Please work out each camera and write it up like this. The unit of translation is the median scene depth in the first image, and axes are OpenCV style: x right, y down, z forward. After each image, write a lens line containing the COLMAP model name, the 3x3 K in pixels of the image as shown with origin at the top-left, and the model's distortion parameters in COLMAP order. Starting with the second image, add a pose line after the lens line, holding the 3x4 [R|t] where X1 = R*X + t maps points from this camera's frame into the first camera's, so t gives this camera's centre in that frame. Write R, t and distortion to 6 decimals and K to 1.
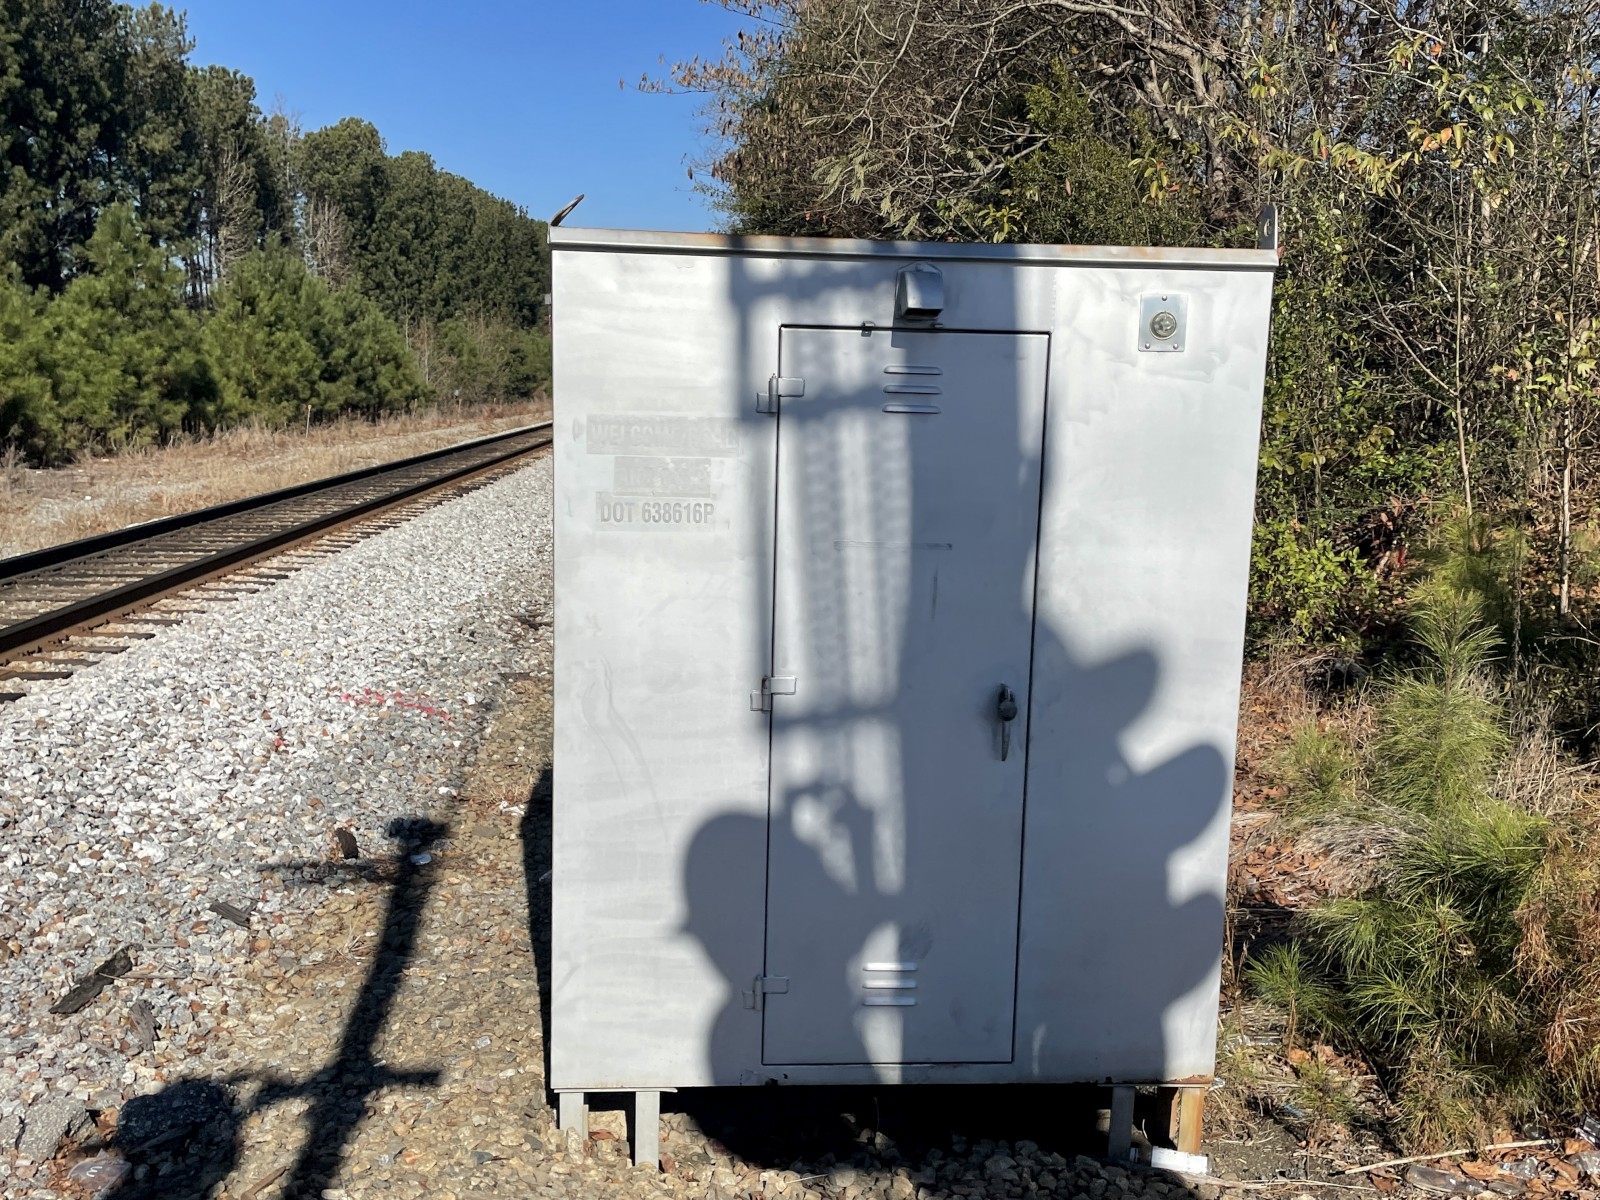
lens RADIAL K [[1557.3, 0, 800.0], [0, 1557.3, 600.0], [0, 0, 1]] dist [0.050839, -0.003252]
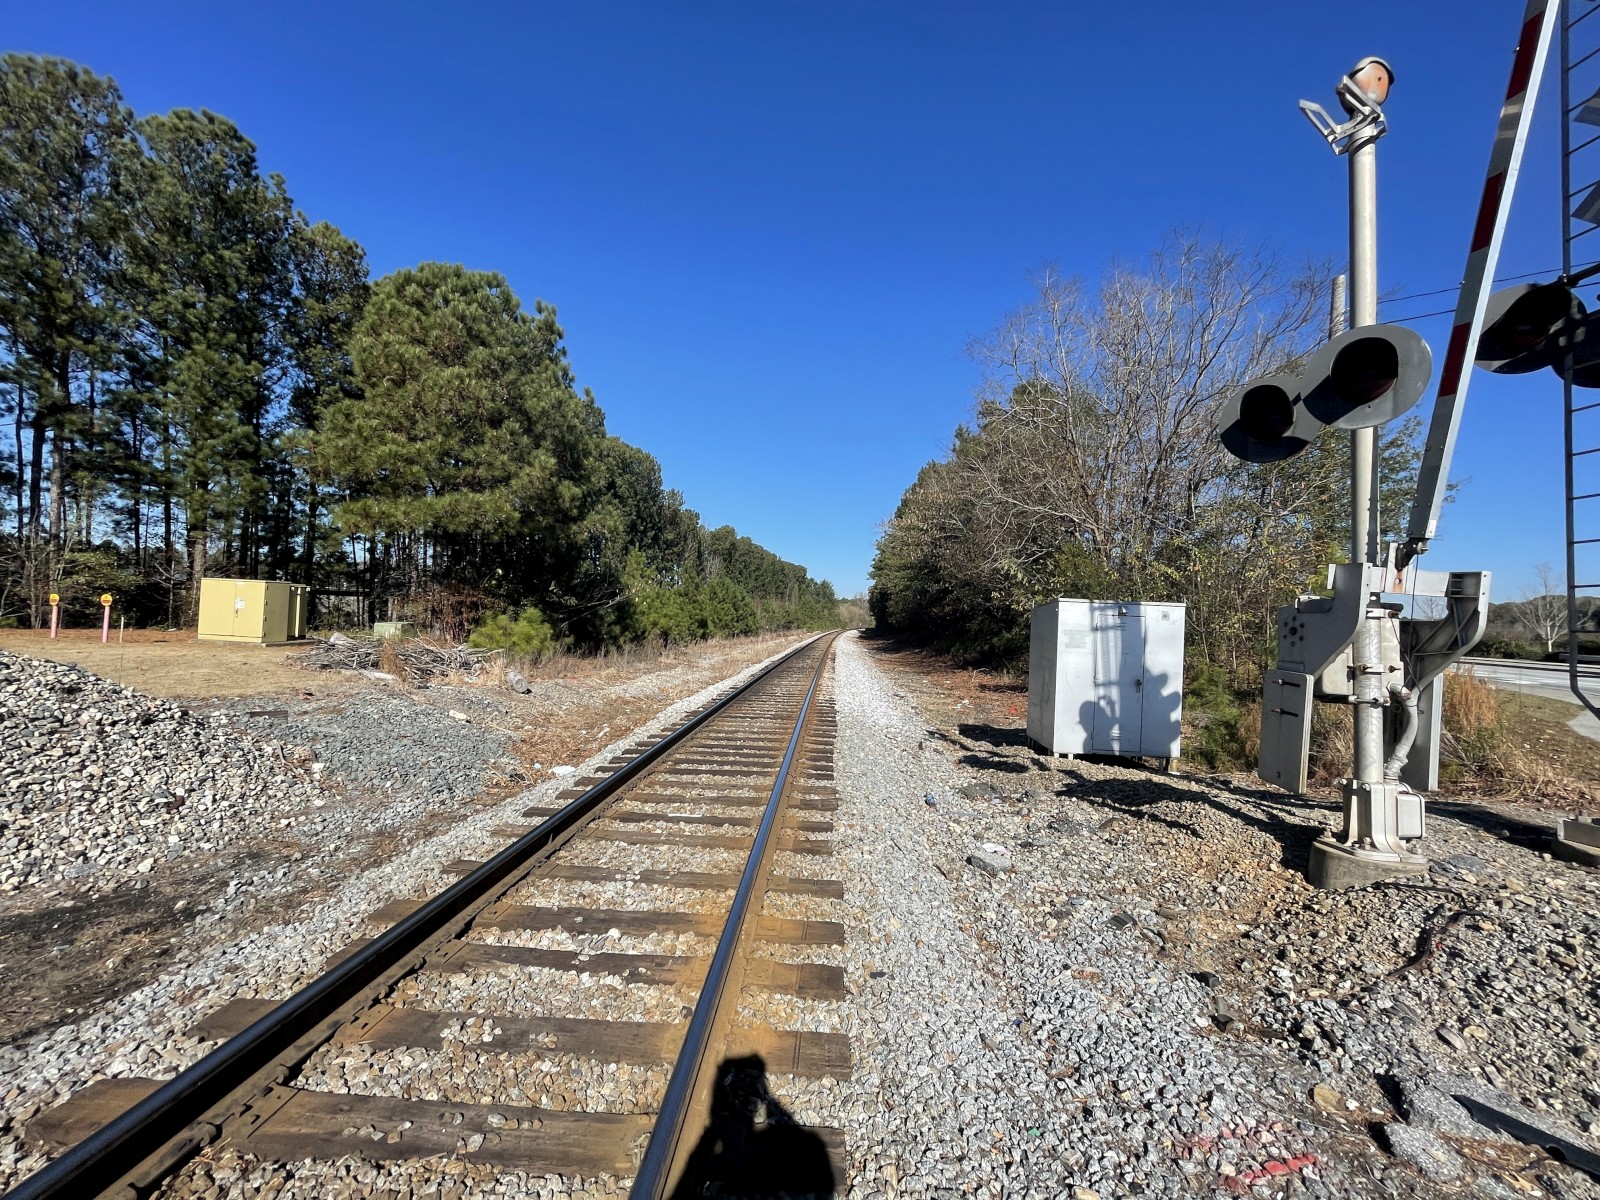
lens RADIAL K [[659.1, 0, 800.0], [0, 659.1, 600.0], [0, 0, 1]] dist [-0.000910, 0.000114]
pose [[0.993757, 0.014170, -0.110664, -0.781035], [-0.033376, 0.984234, -0.173692, 0.215983], [0.106458, 0.176301, 0.978563, -1.415654]]
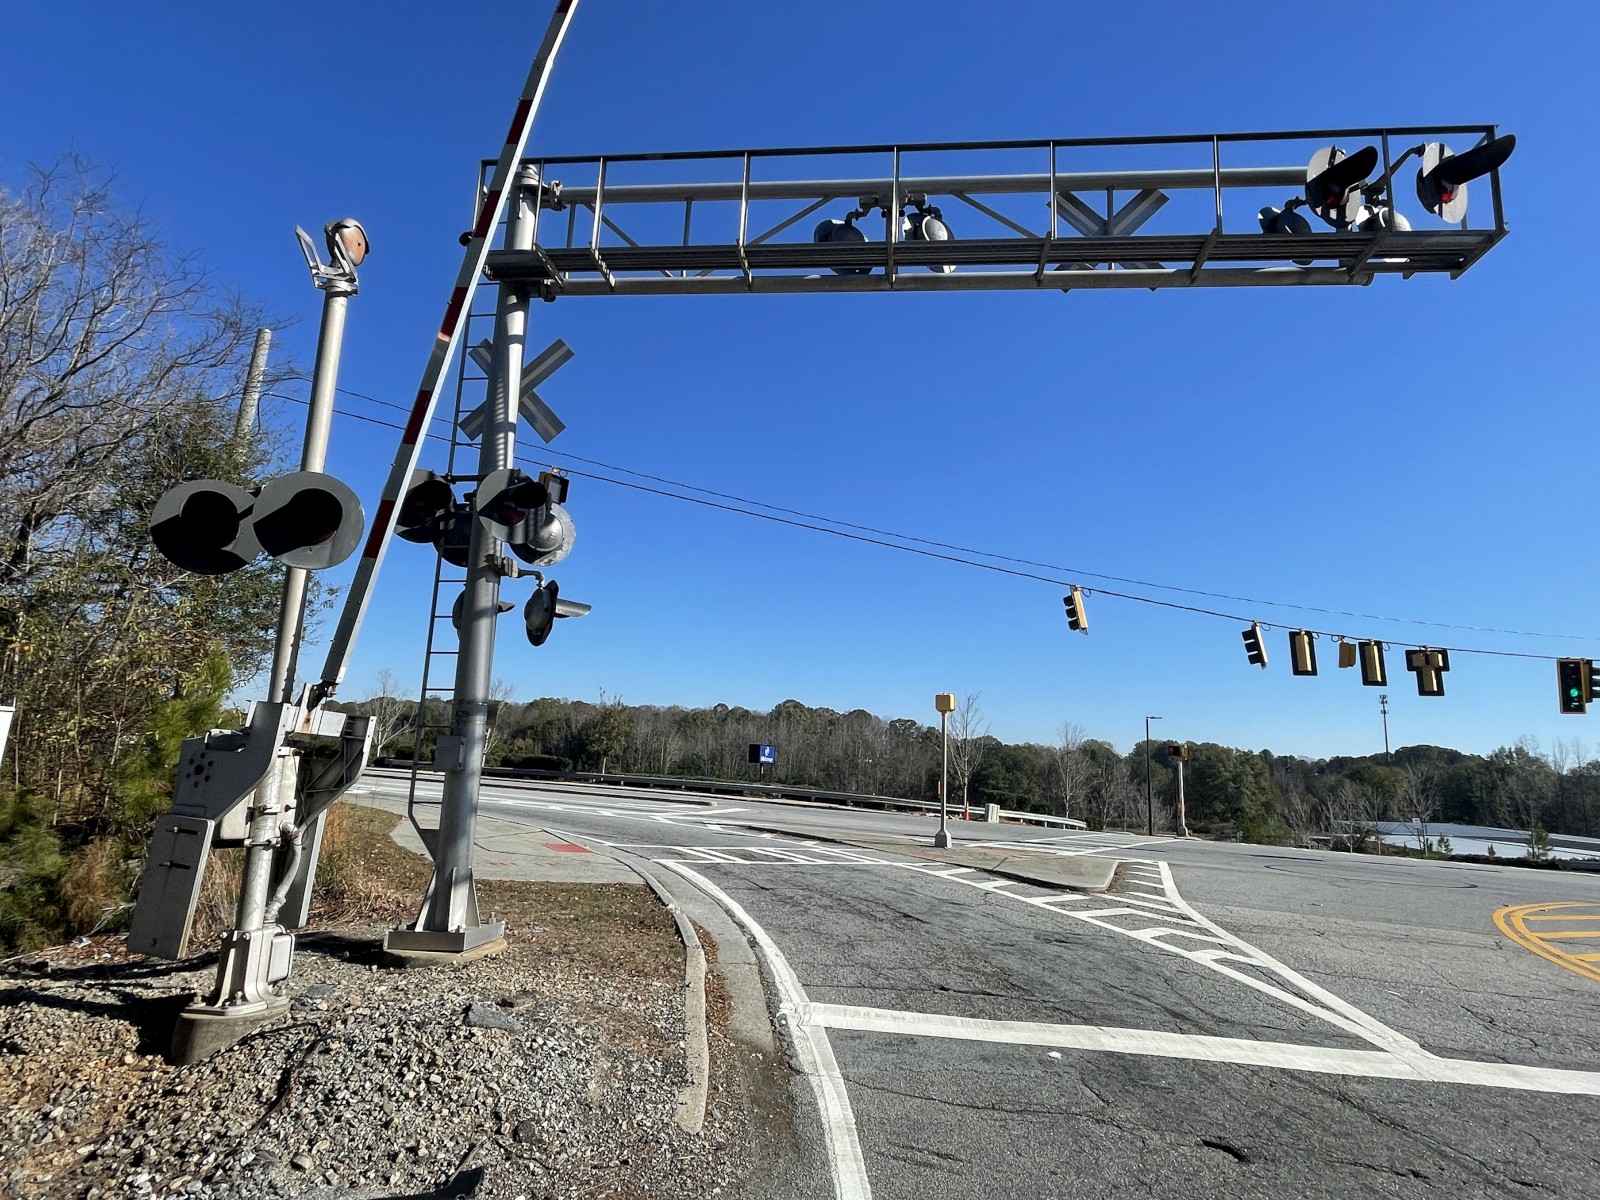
lens RADIAL K [[885.4, 0, 800.0], [0, 885.4, 600.0], [0, 0, 1]] dist [0.014010, -0.000489]
pose [[0.381043, 0.175854, 0.907679, -0.977514], [0.087275, 0.970519, -0.224666, 0.182328], [-0.920429, 0.164825, 0.354462, -1.568052]]
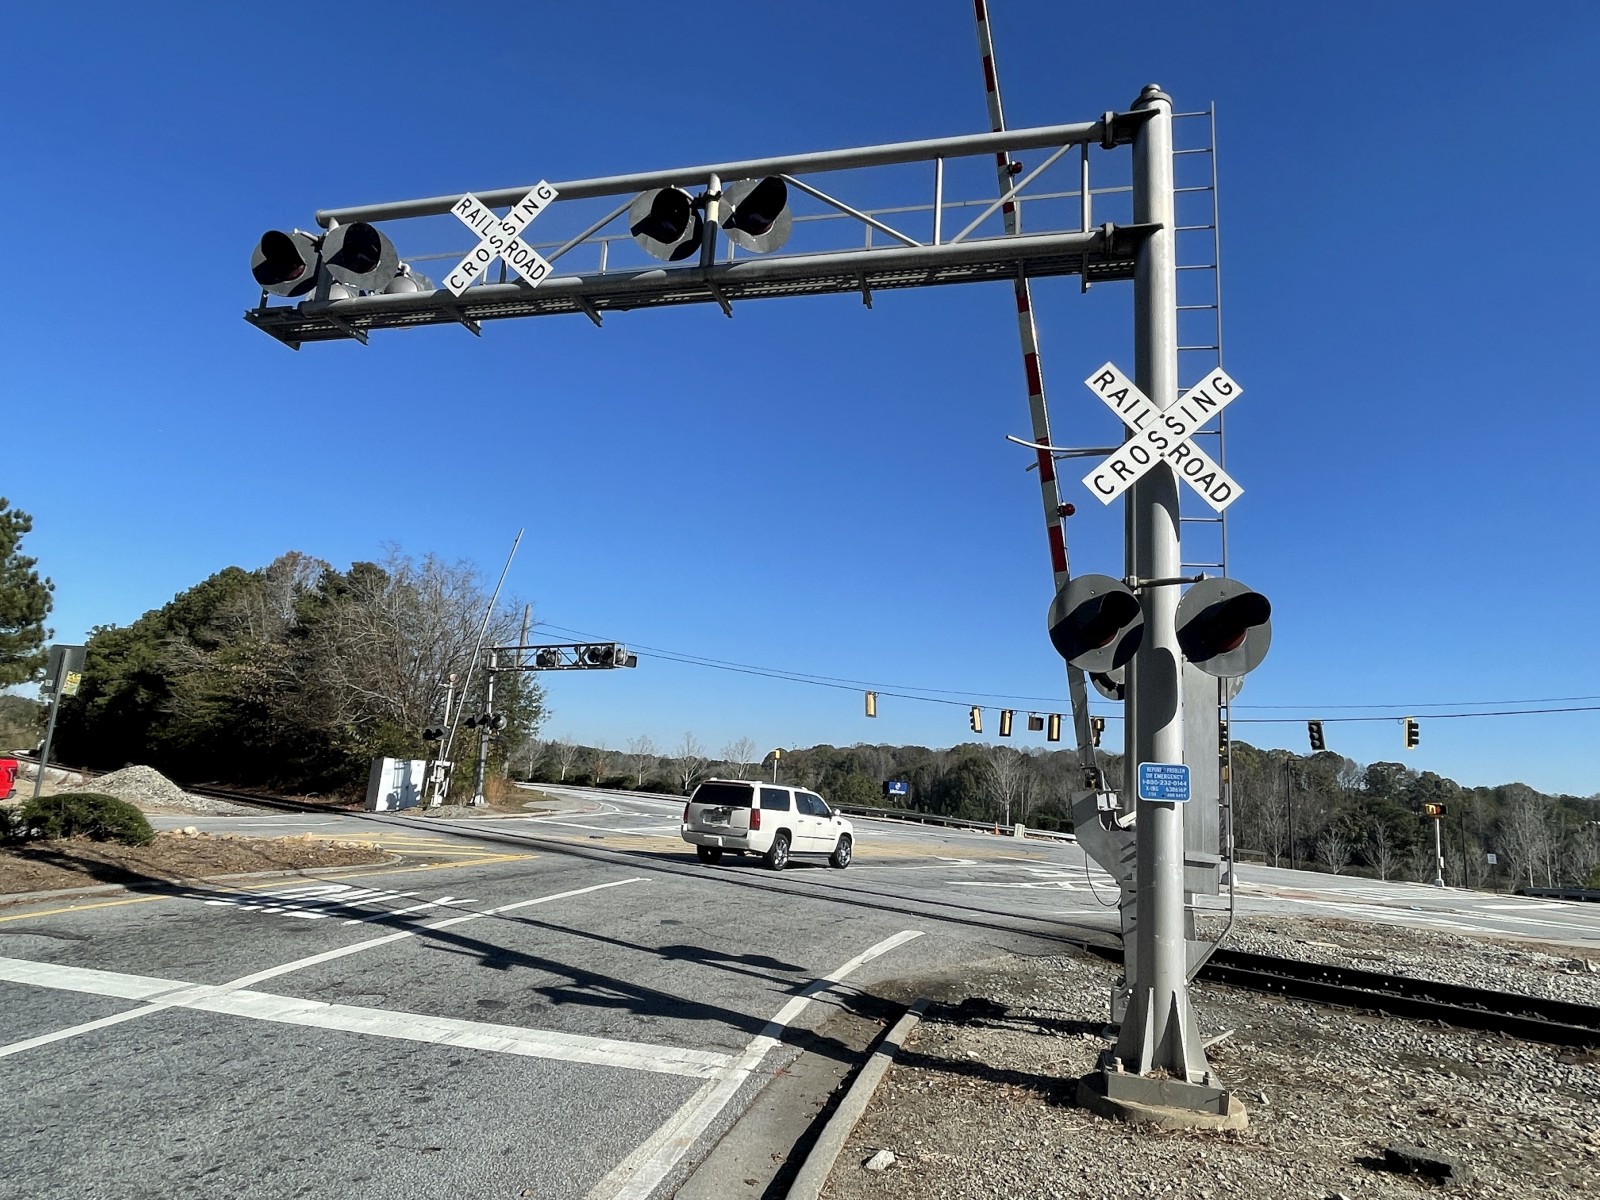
lens RADIAL K [[939.8, 0, 800.0], [0, 939.8, 600.0], [0, 0, 1]] dist [-0.007250, -0.003101]
pose [[0.755817, 0.162321, 0.634344, -3.267646], [0.041243, 0.955060, -0.293529, 1.227910], [-0.653482, 0.248016, 0.715156, -9.084065]]
